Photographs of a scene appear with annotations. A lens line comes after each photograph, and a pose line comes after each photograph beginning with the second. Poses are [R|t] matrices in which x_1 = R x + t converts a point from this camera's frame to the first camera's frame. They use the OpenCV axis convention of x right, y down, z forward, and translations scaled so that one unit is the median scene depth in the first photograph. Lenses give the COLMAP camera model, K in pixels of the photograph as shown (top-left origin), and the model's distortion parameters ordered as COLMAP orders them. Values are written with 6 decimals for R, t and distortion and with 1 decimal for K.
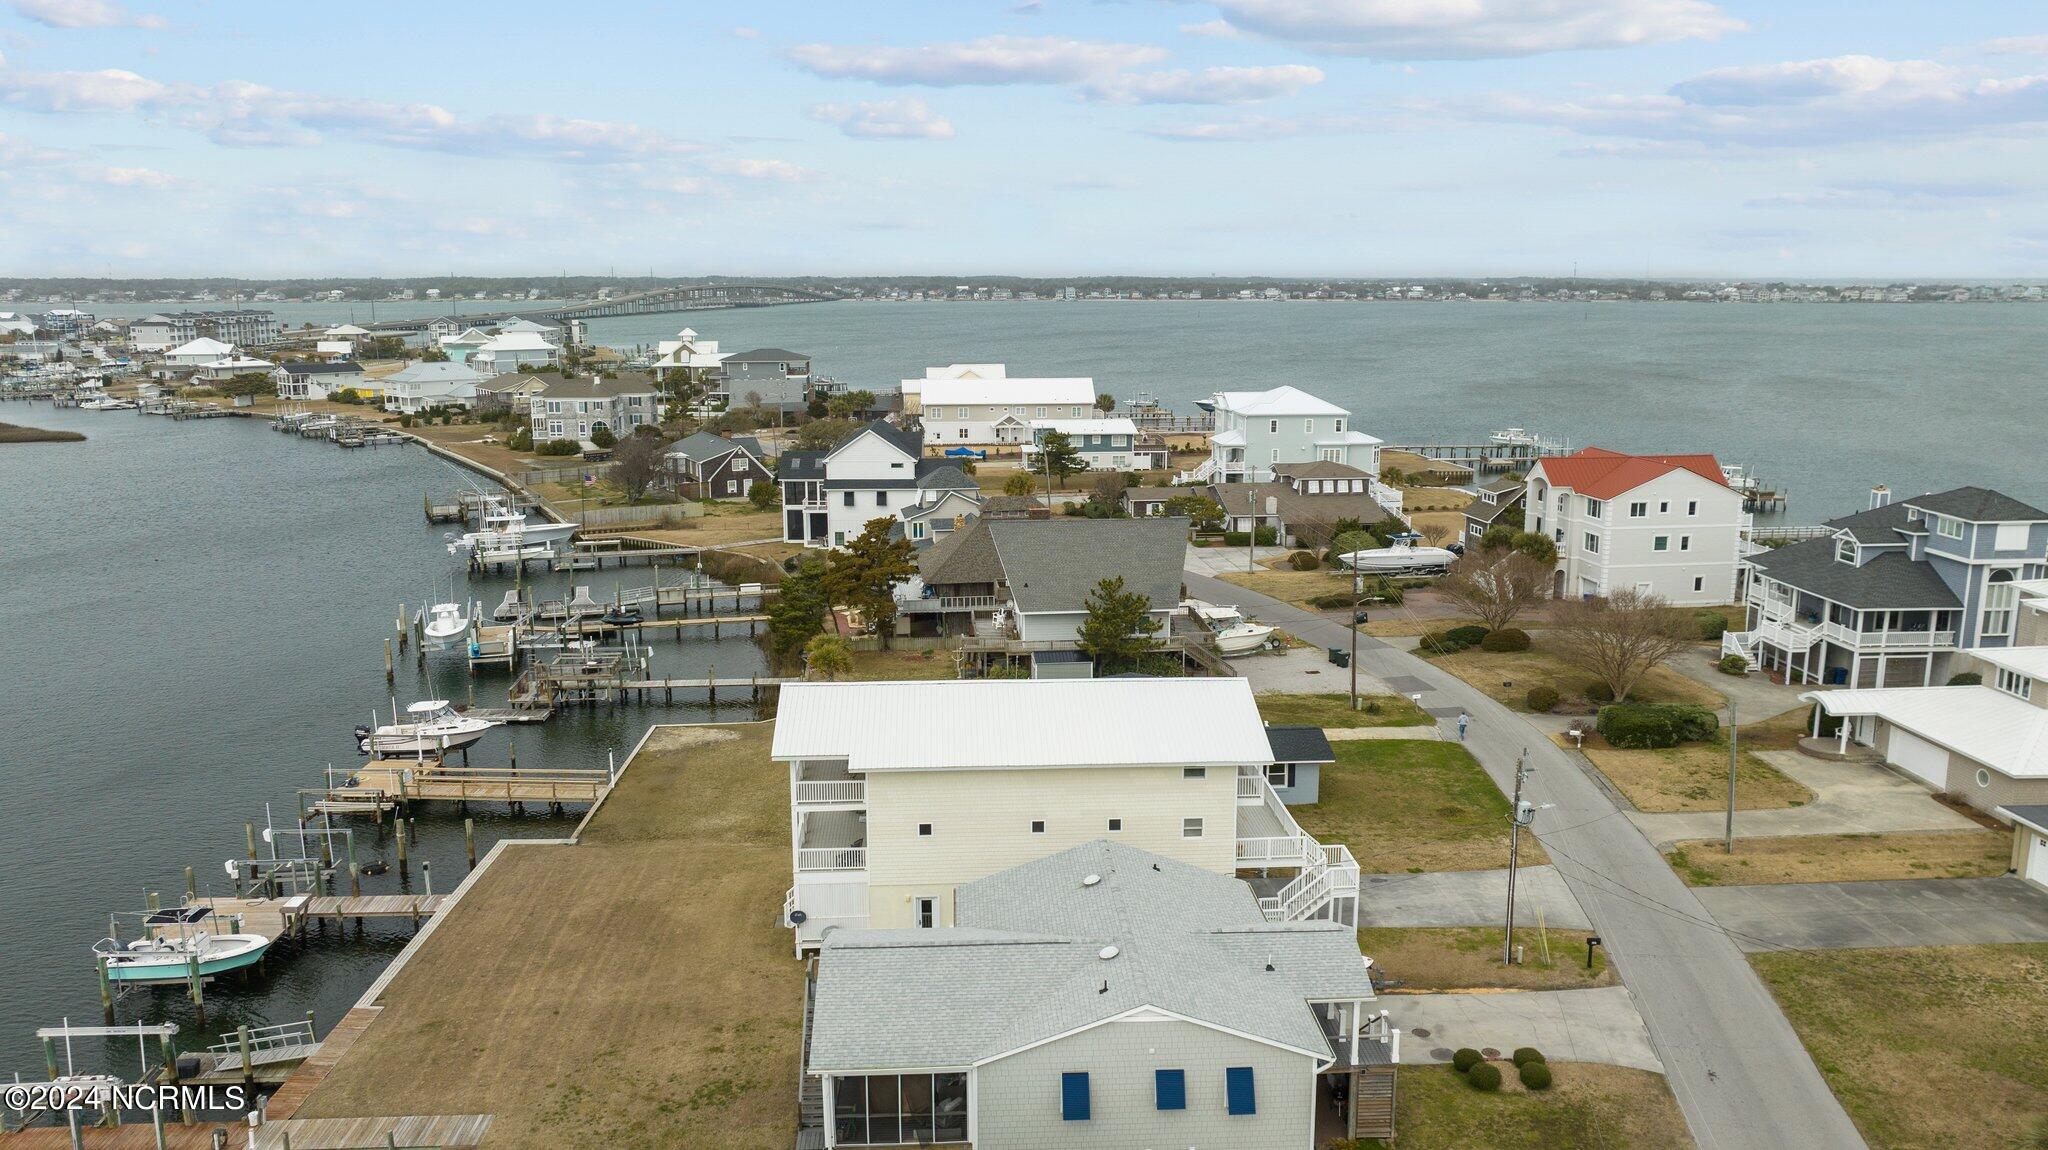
lens RADIAL K [[1499.6, 0, 1024.0], [0, 1499.6, 575.0], [0, 0, 1]] dist [0.000074, -0.006417]
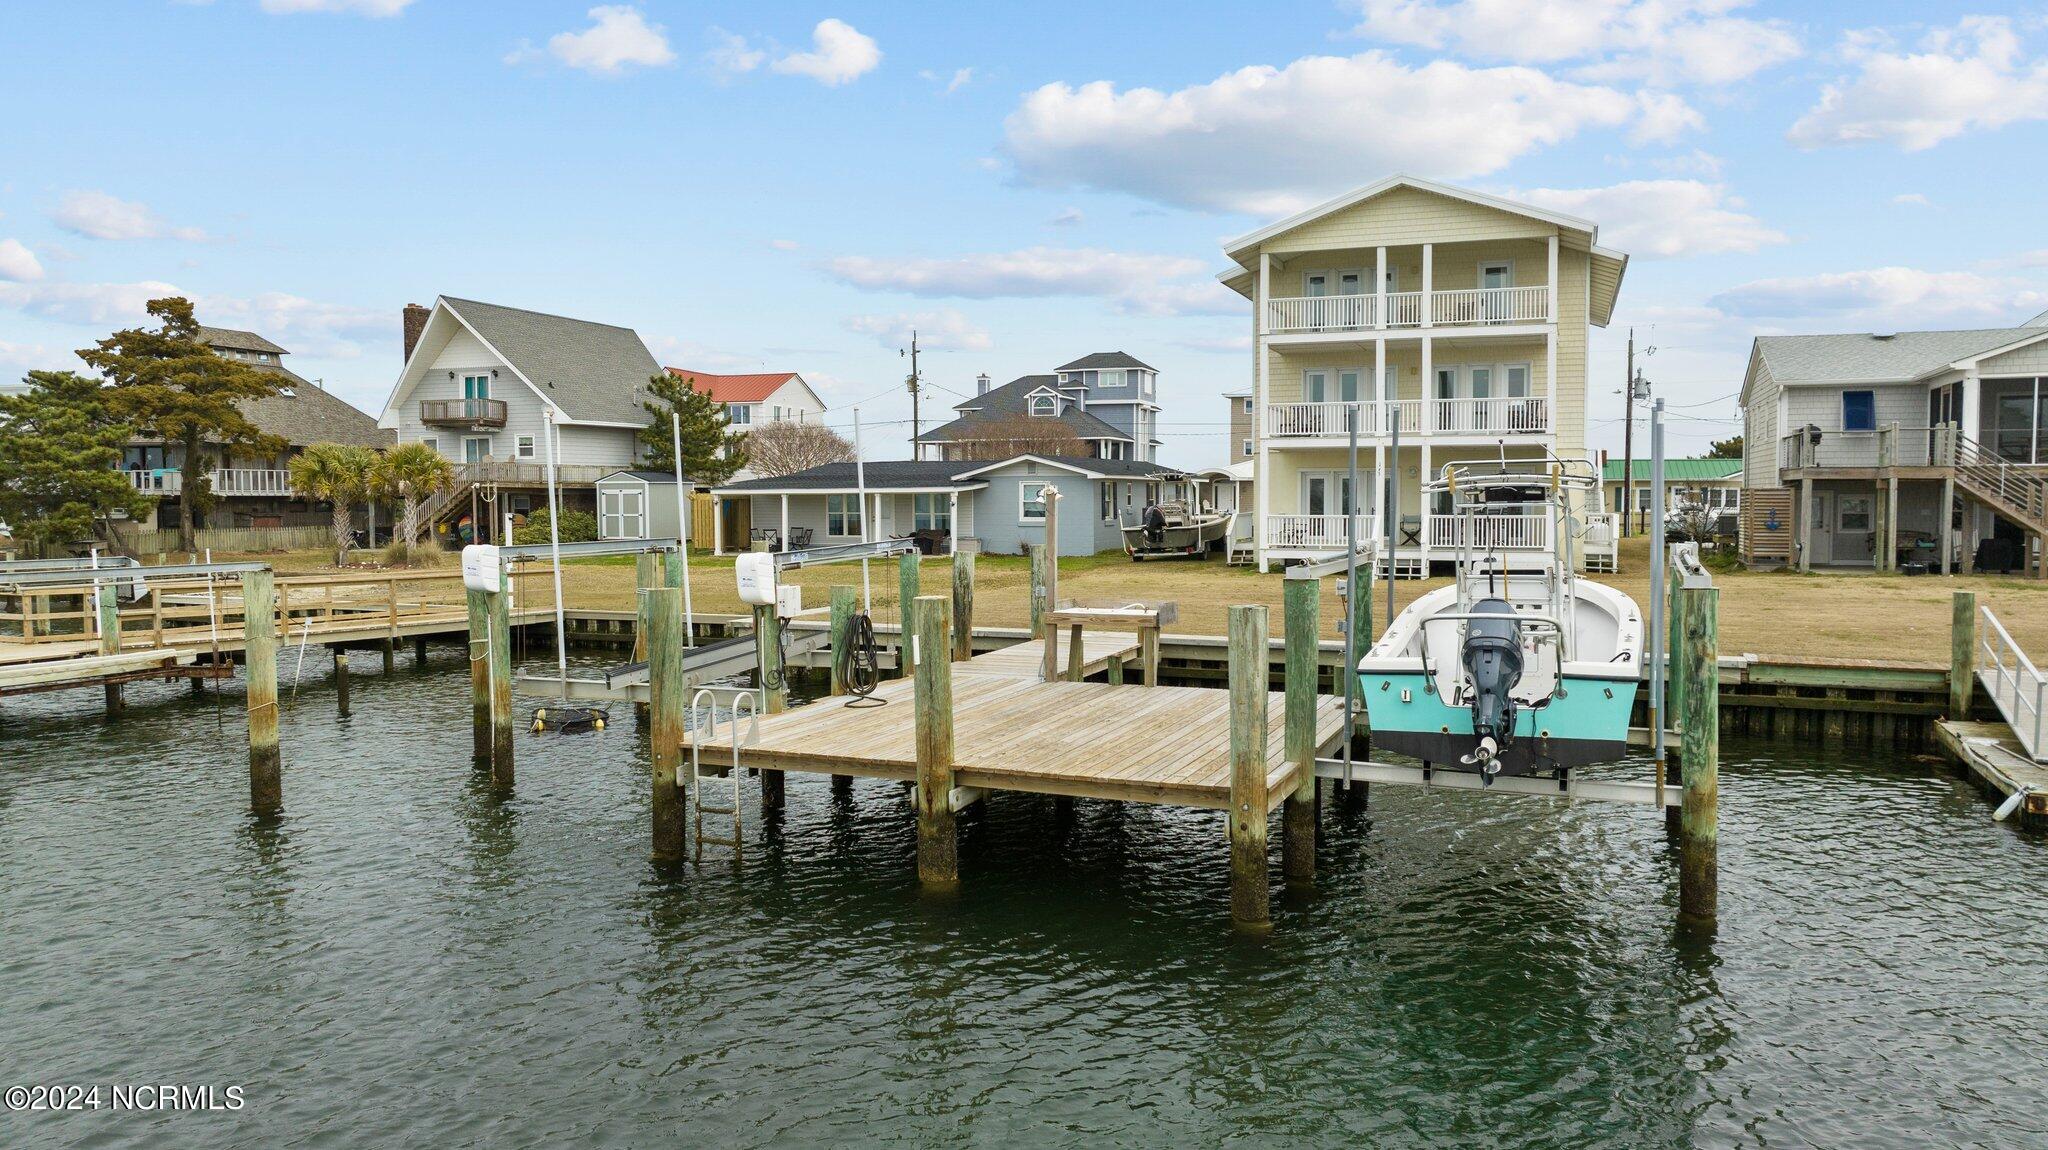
lens RADIAL K [[1452.7, 0, 1019.6], [0, 1452.7, 583.5], [0, 0, 1]] dist [-0.018051, 0.003530]
pose [[0.413999, -0.056217, 0.908540, -0.313183], [0.180154, 0.983409, -0.021242, 0.089888], [-0.892272, 0.172471, 0.417258, 0.368776]]
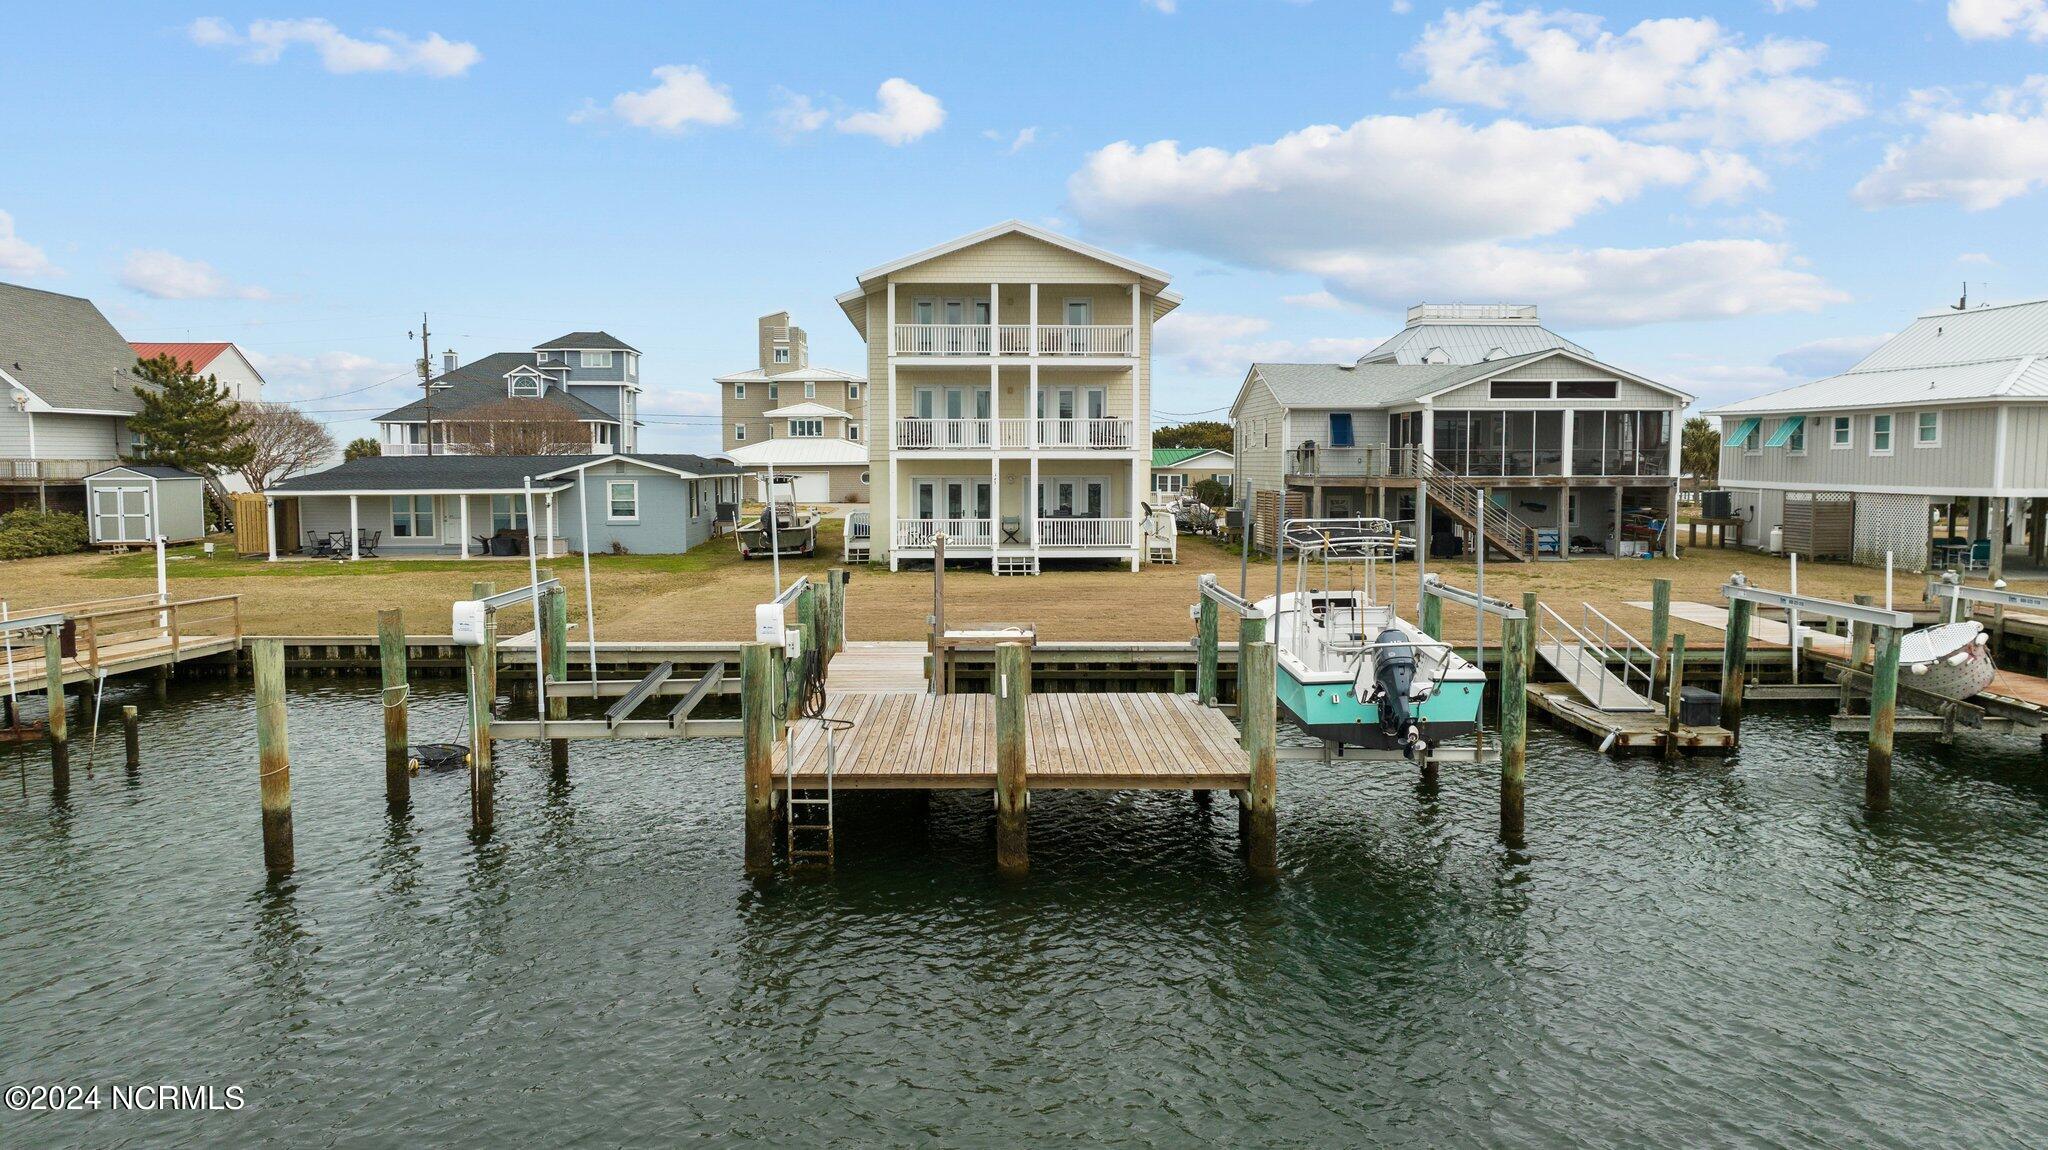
lens RADIAL K [[1458.2, 0, 1024.0], [0, 1458.2, 575.0], [0, 0, 1]] dist [-0.019796, 0.000095]
pose [[0.020822, -0.076737, 0.996834, -0.345750], [0.195574, 0.978100, 0.071210, 0.075698], [-0.980468, 0.193472, 0.035374, 0.402125]]
